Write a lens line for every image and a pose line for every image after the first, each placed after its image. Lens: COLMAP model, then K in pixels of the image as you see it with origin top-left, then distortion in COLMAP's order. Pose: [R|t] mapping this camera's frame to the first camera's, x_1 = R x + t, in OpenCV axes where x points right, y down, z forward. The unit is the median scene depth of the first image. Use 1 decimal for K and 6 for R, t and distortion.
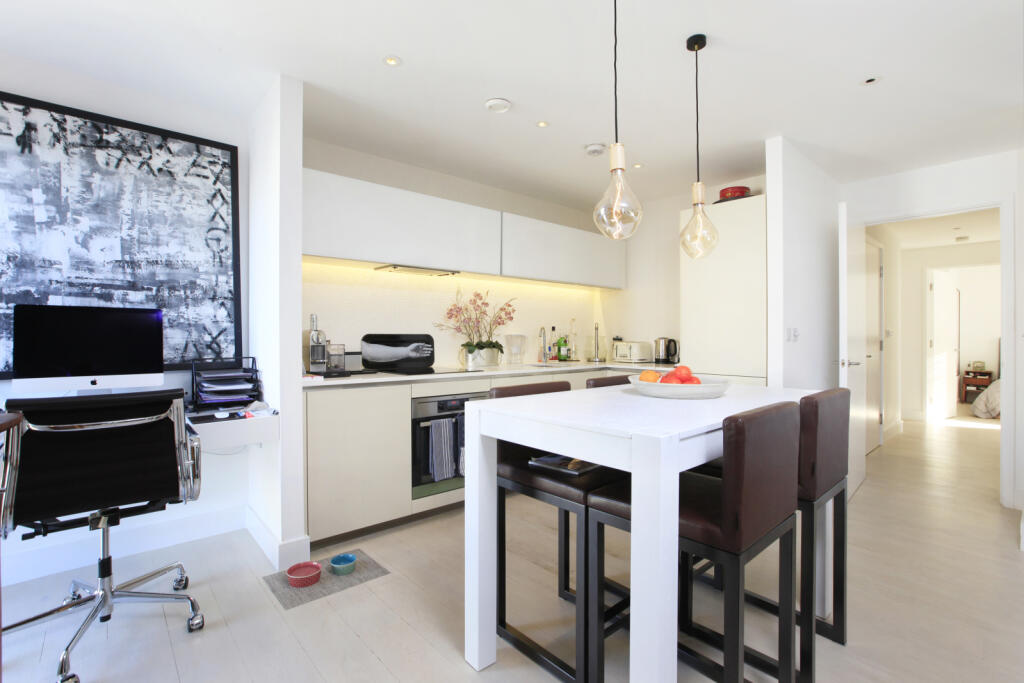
lens RADIAL K [[465.8, 0, 512.0], [0, 465.8, 334.4], [0, 0, 1]] dist [0.000699, 0.000713]
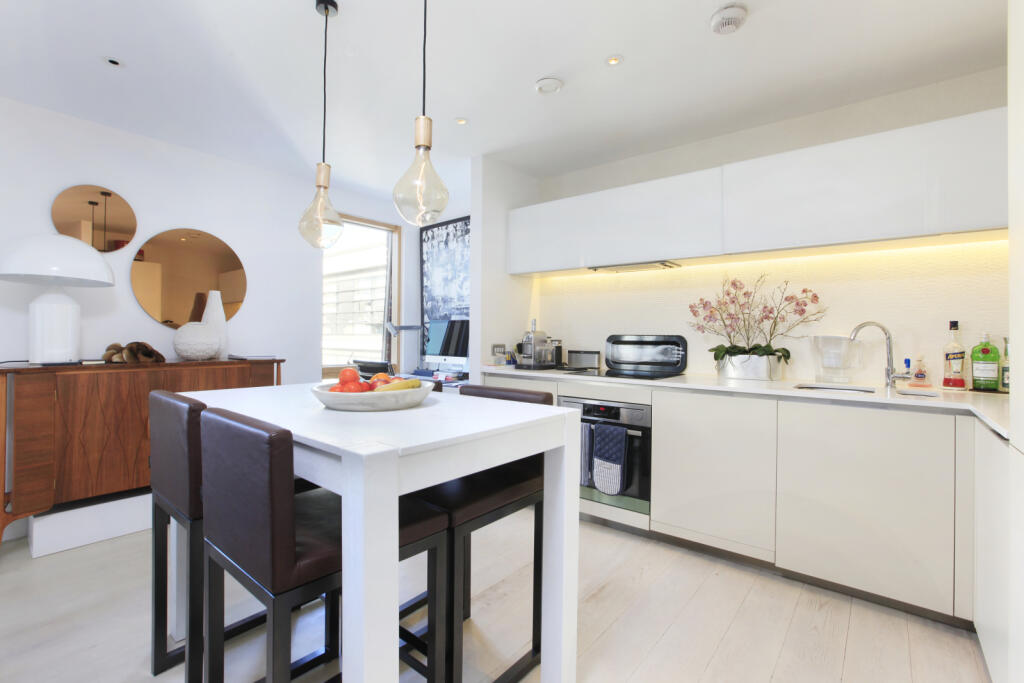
lens RADIAL K [[465.8, 0, 512.0], [0, 465.8, 334.4], [0, 0, 1]] dist [0.000699, 0.000713]
pose [[0.166711, -0.001149, -0.986005, 0.976989], [-0.004644, 0.999987, -0.001951, 0.001797], [0.985995, 0.004904, 0.166704, 0.873919]]
